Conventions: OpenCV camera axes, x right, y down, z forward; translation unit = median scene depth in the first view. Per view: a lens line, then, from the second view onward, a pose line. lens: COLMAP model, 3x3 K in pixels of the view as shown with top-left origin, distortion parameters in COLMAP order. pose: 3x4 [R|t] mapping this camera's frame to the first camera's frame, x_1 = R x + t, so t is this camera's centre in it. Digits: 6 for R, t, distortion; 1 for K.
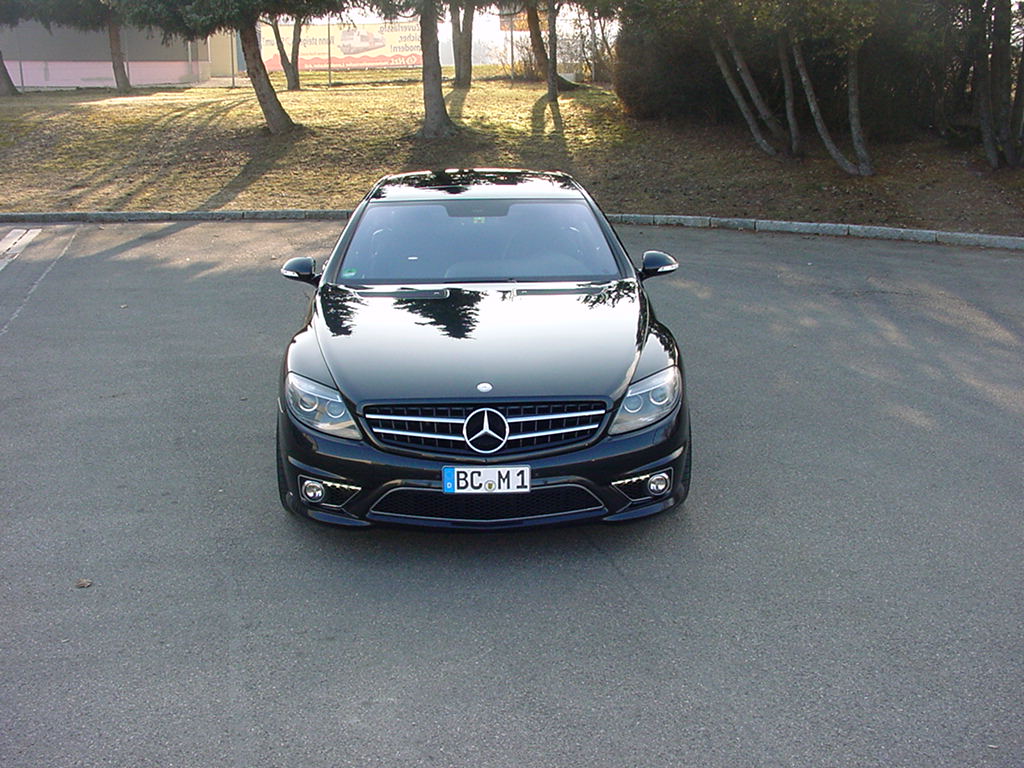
lens RADIAL K [[1328.5, 0, 509.7], [0, 1328.5, 411.1], [0, 0, 1]] dist [-0.195032, 0.500394]
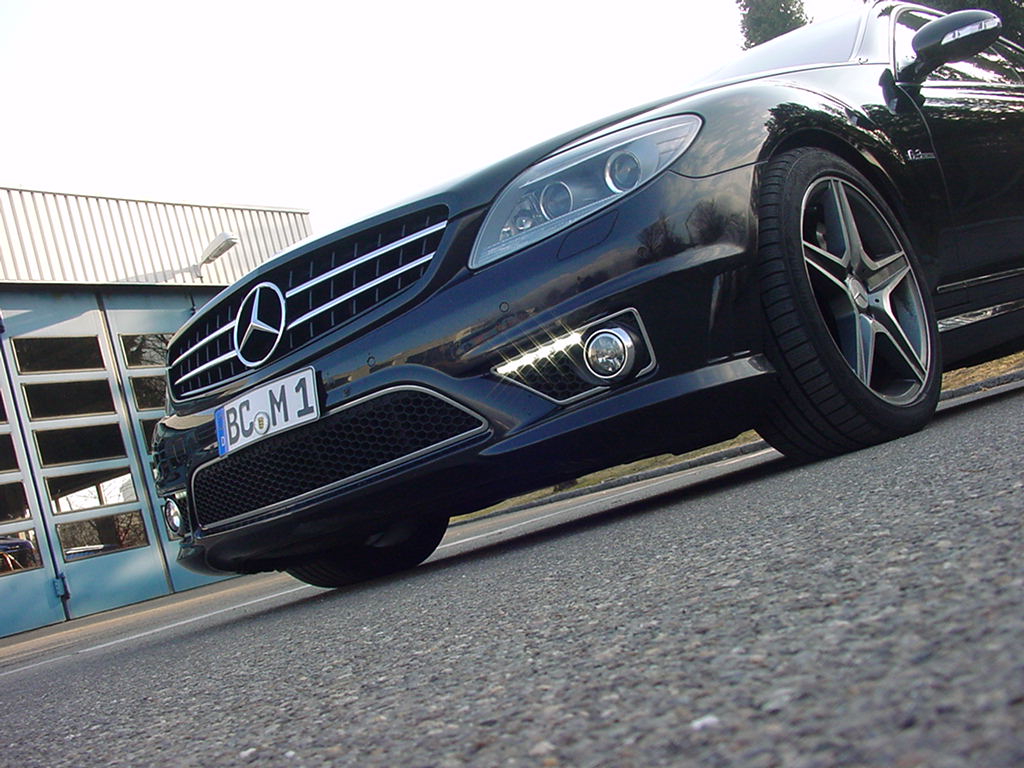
lens RADIAL K [[1328.5, 0, 509.7], [0, 1328.5, 411.1], [0, 0, 1]] dist [-0.195032, 0.500394]
pose [[0.689764, -0.241917, -0.682423, 0.380735], [0.085935, 0.963221, -0.254601, 0.180971], [0.718916, 0.116971, 0.685184, 0.690460]]
